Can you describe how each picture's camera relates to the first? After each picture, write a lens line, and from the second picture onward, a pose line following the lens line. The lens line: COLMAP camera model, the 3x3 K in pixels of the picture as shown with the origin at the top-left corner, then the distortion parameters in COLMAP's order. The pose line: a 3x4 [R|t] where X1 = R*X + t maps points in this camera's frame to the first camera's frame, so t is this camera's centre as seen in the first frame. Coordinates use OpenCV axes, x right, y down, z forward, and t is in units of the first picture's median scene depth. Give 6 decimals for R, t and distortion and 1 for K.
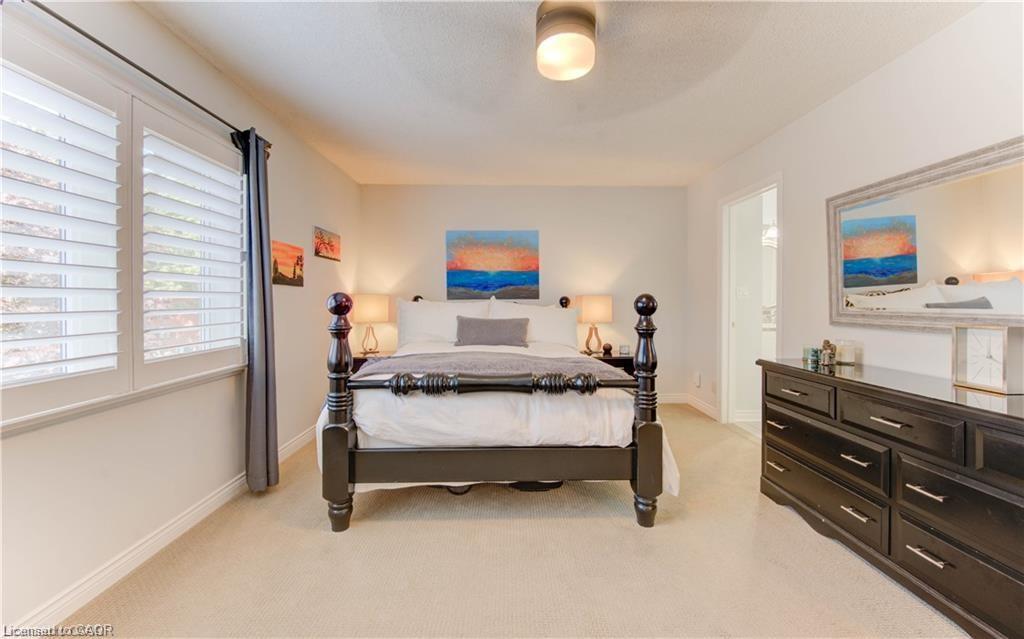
lens RADIAL K [[390.9, 0, 534.1], [0, 390.9, 304.4], [0, 0, 1]] dist [-0.001508, -0.000811]
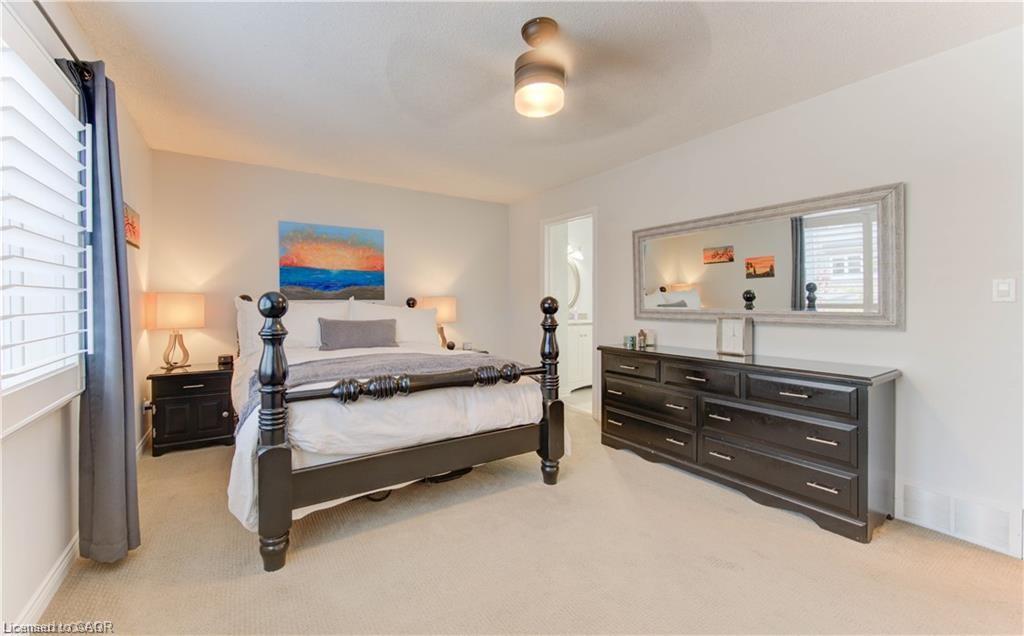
lens RADIAL K [[379.0, 0, 495.6], [0, 379.0, 305.7], [0, 0, 1]] dist [-0.002142, -0.000592]
pose [[0.874560, -0.002081, 0.484912, -0.440548], [0.000582, 0.999995, 0.003242, -0.002114], [-0.484917, -0.002553, 0.874557, 0.036610]]
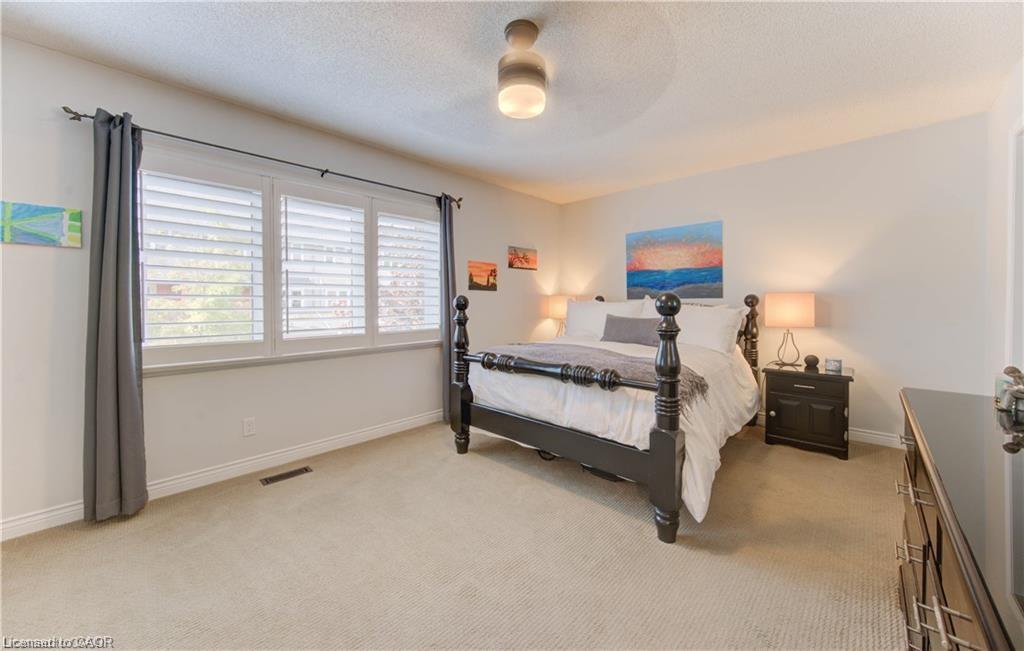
lens RADIAL K [[395.1, 0, 518.4], [0, 395.1, 306.5], [0, 0, 1]] dist [0.000254, -0.002517]
pose [[0.698542, 0.006550, -0.715539, 0.699412], [-0.002065, 0.999972, 0.007137, 0.001116], [0.715566, -0.003508, 0.698536, 0.091498]]
